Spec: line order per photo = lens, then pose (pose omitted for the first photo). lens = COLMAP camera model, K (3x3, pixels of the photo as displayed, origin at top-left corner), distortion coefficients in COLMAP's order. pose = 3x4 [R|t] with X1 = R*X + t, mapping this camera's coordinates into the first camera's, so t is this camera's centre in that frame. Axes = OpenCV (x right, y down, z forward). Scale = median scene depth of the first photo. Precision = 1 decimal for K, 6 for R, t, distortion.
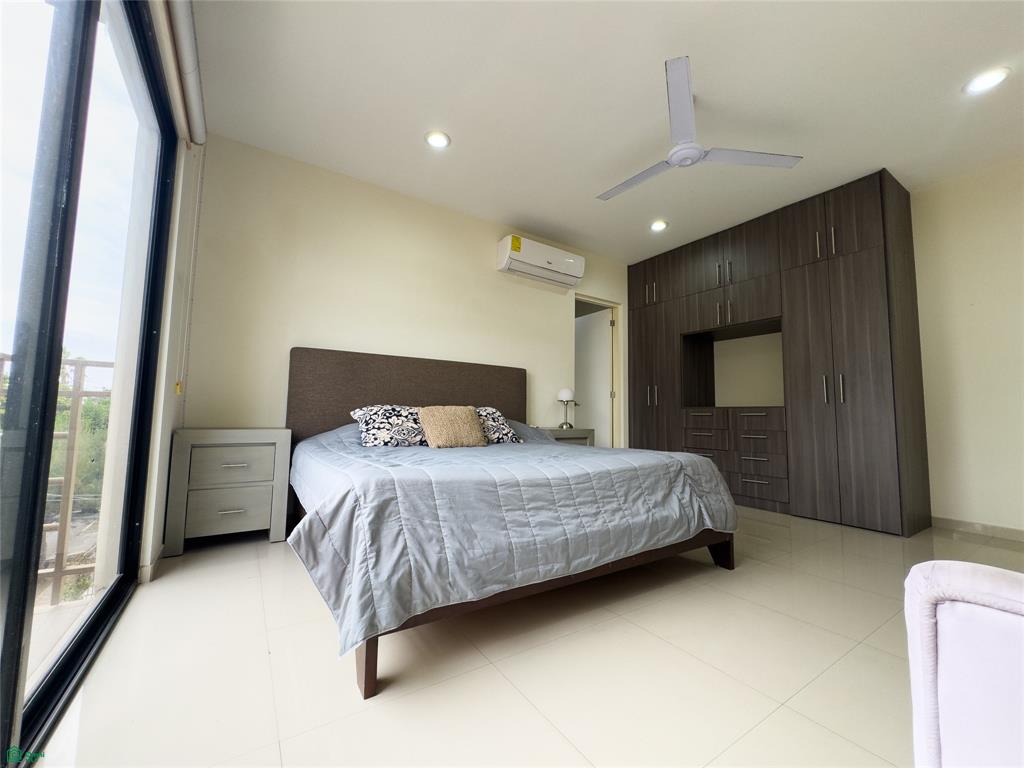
lens RADIAL K [[411.5, 0, 512.0], [0, 411.5, 384.0], [0, 0, 1]] dist [-0.002873, -0.000561]
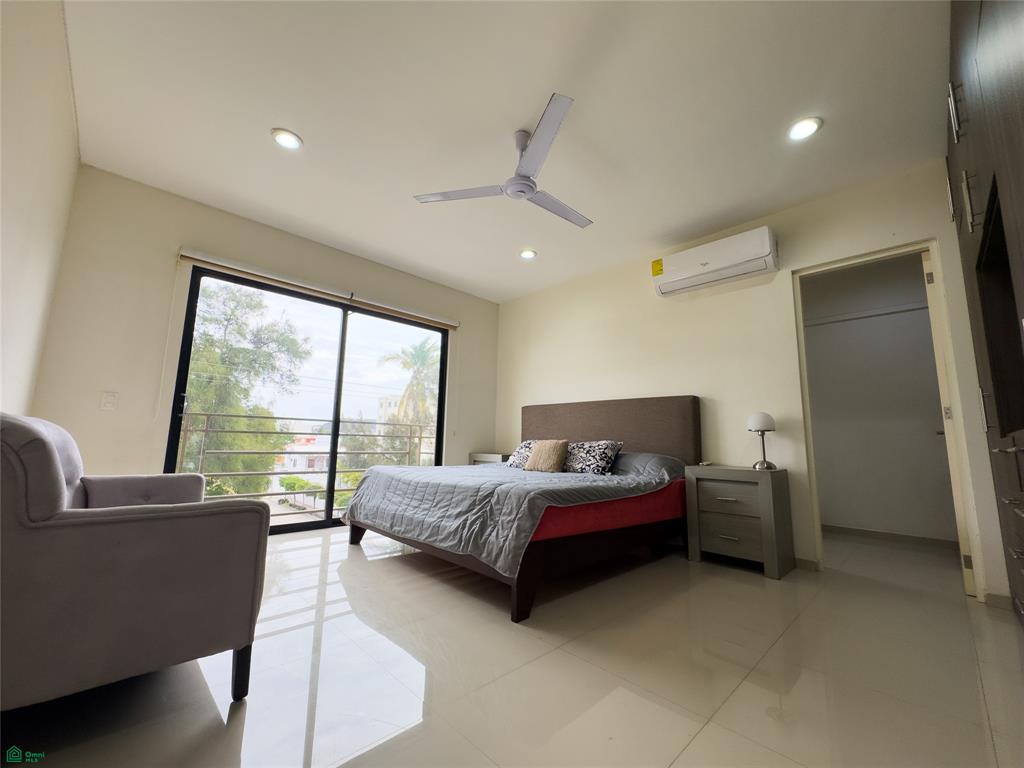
lens RADIAL K [[411.5, 0, 512.0], [0, 411.5, 384.0], [0, 0, 1]] dist [-0.002873, -0.000561]
pose [[0.188058, -0.145256, -0.971357, 1.198938], [0.056384, 0.988969, -0.136974, 0.054228], [0.980538, -0.029010, 0.194174, 0.683749]]
